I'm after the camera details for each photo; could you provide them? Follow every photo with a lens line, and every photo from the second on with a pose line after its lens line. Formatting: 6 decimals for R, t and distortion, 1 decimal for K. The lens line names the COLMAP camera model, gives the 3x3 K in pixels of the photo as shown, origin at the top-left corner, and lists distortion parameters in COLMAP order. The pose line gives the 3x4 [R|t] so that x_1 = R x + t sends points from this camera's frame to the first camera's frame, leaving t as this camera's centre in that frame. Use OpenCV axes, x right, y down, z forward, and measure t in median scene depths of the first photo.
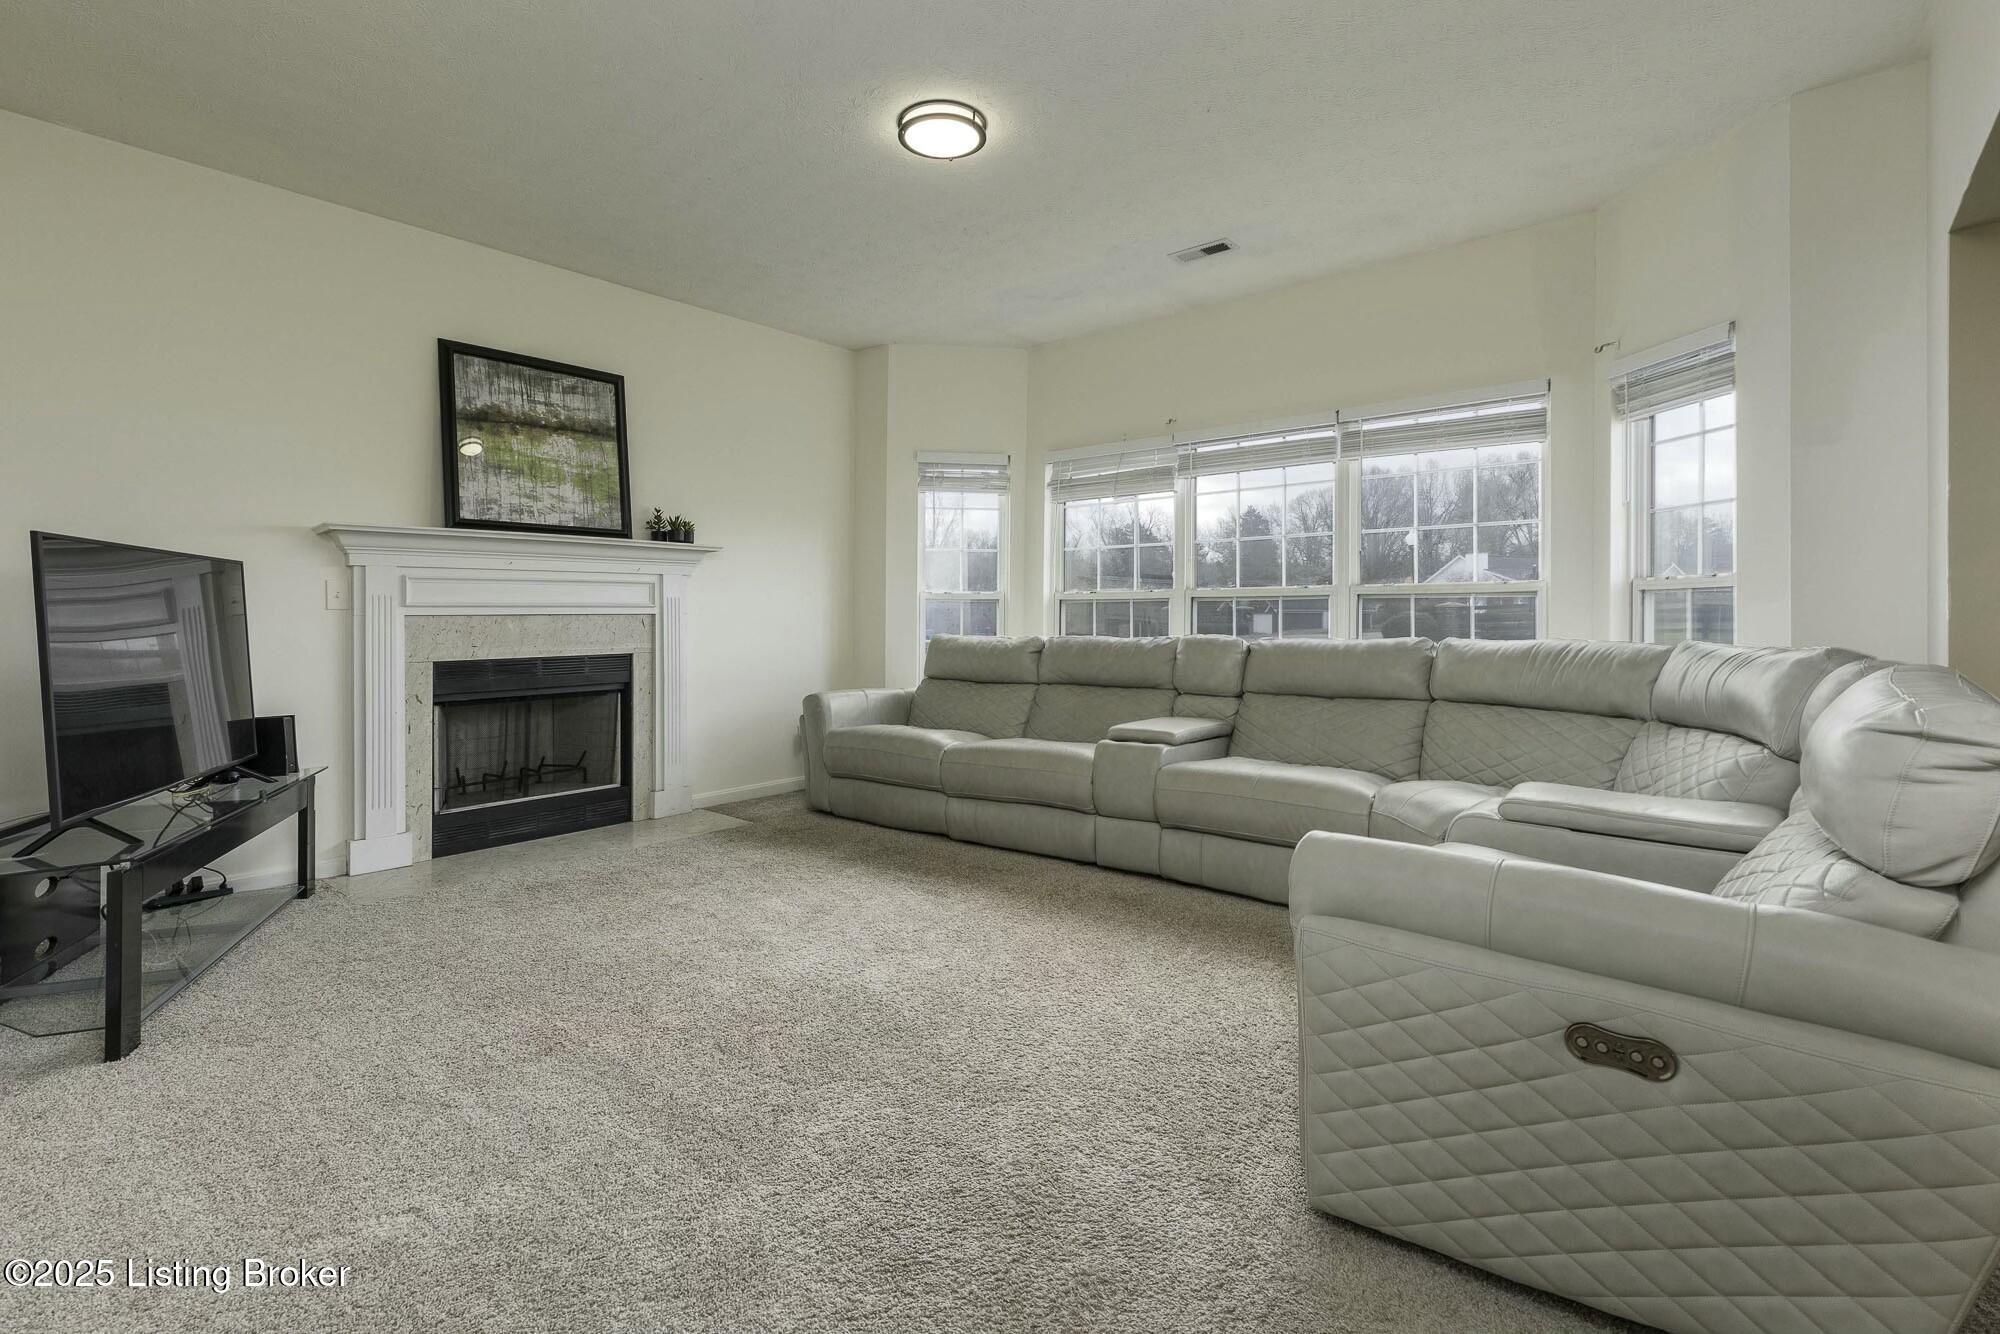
lens RADIAL K [[915.5, 0, 998.5], [0, 915.5, 637.9], [0, 0, 1]] dist [0.003391, 0.000097]
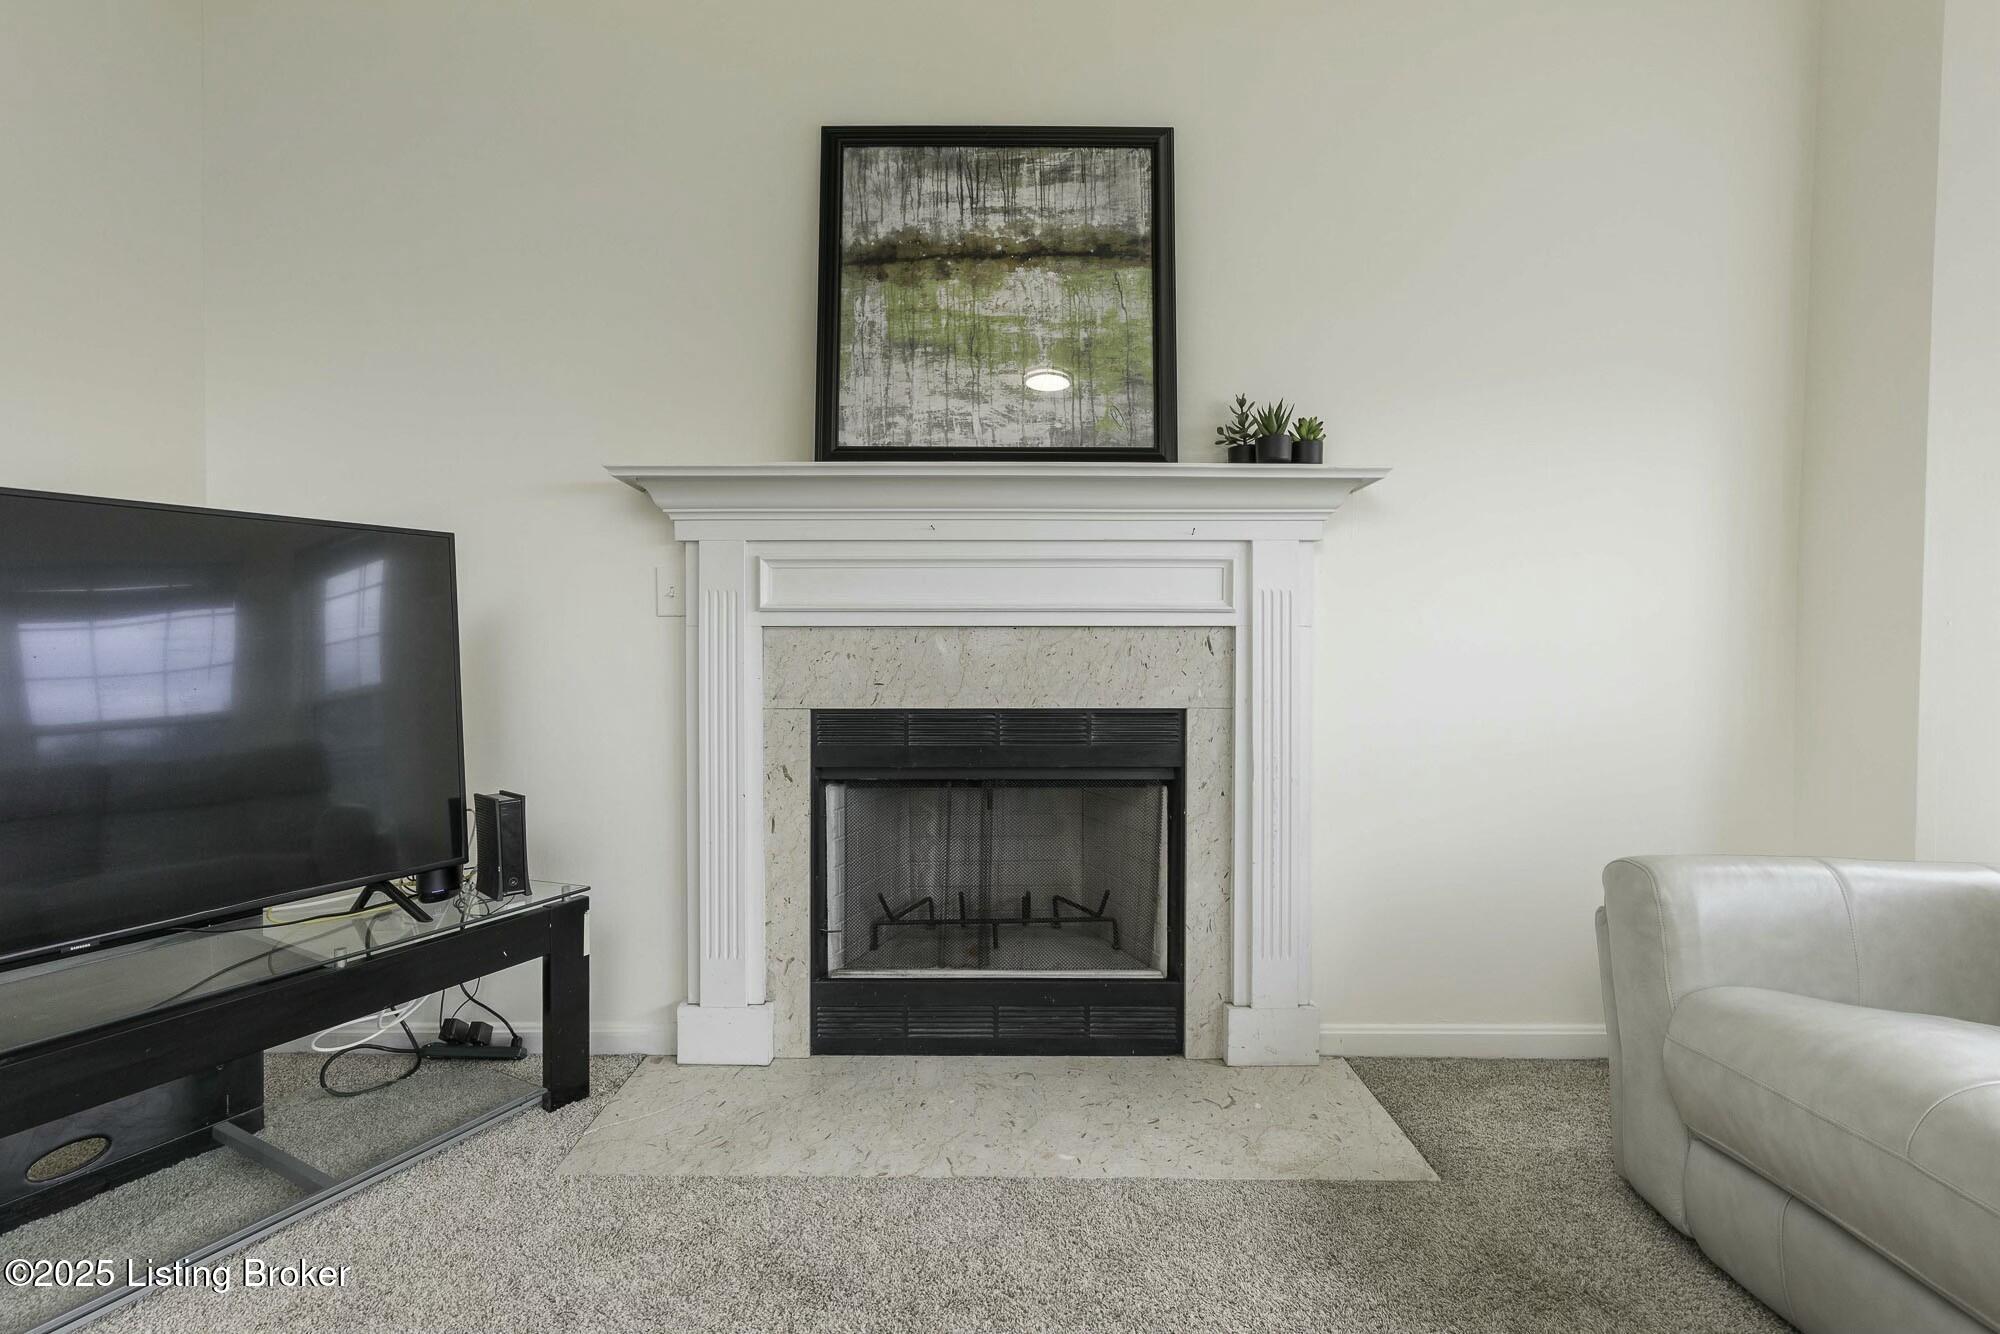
lens RADIAL K [[915.5, 0, 998.5], [0, 915.5, 637.9], [0, 0, 1]] dist [0.003391, 0.000097]
pose [[0.638954, 0.010737, -0.769170, -0.103949], [-0.025664, 0.999643, -0.007366, -0.015221], [0.768817, 0.024447, 0.639001, 0.678008]]
